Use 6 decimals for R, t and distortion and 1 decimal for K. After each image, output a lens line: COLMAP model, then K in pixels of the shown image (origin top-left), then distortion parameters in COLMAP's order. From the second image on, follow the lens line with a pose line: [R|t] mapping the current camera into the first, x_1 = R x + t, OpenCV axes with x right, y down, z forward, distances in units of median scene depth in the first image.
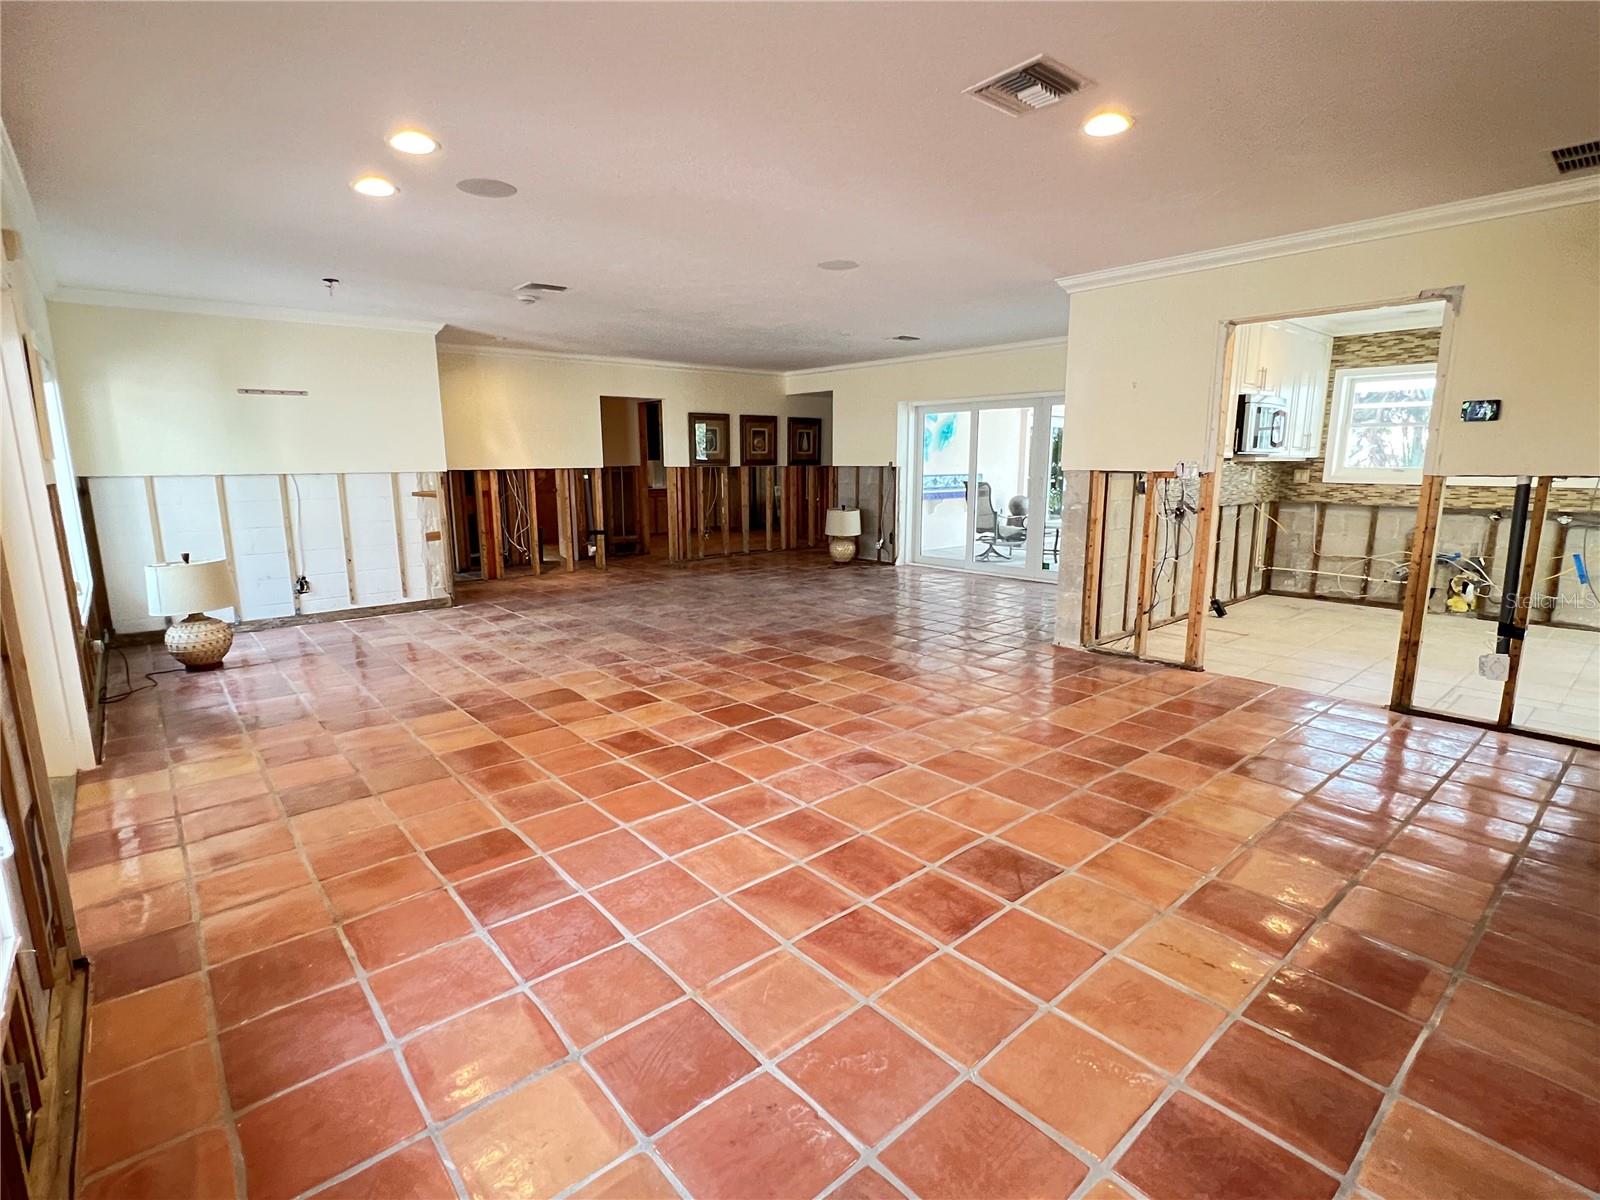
lens RADIAL K [[776.8, 0, 804.4], [0, 776.8, 602.9], [0, 0, 1]] dist [-0.007231, 0.002157]
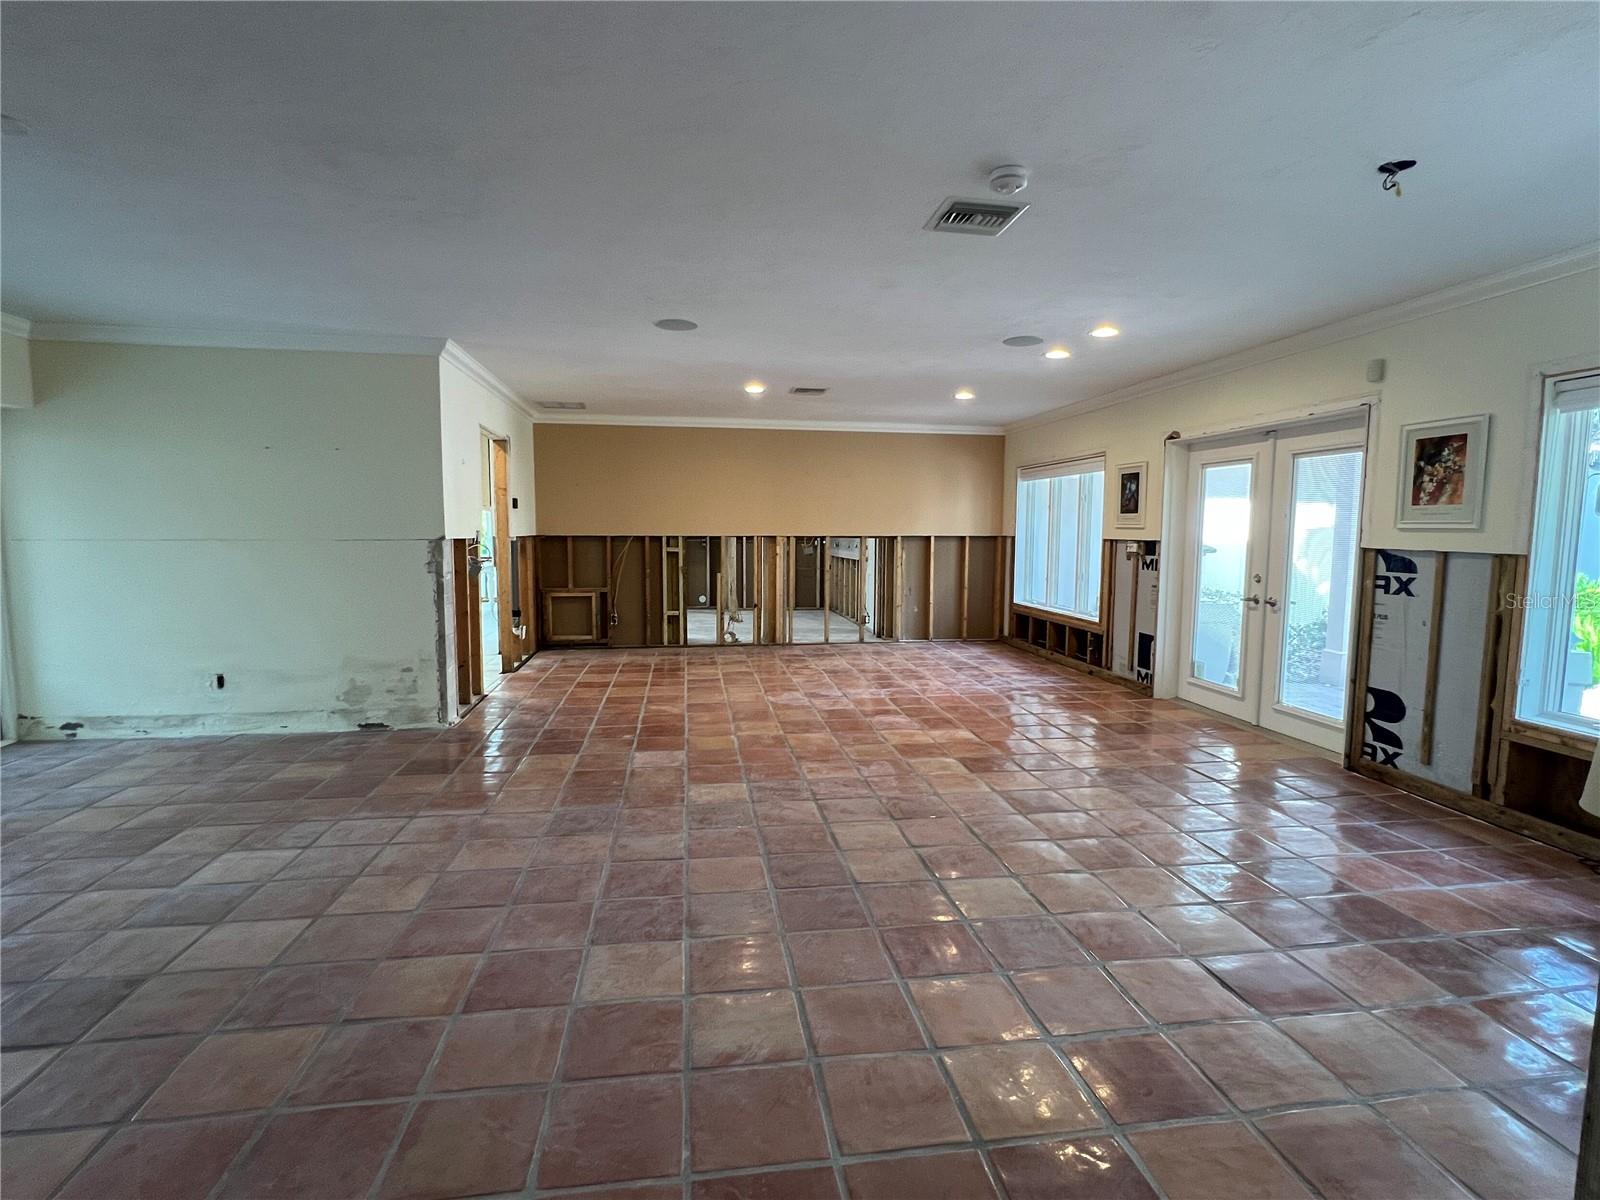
lens RADIAL K [[776.8, 0, 800.1], [0, 776.8, 601.8], [0, 0, 1]] dist [-0.007231, 0.002157]
pose [[-0.843532, -0.054421, 0.534314, -0.605056], [0.088892, 0.966985, 0.238826, -0.322213], [-0.529671, 0.248953, -0.810846, 1.771635]]
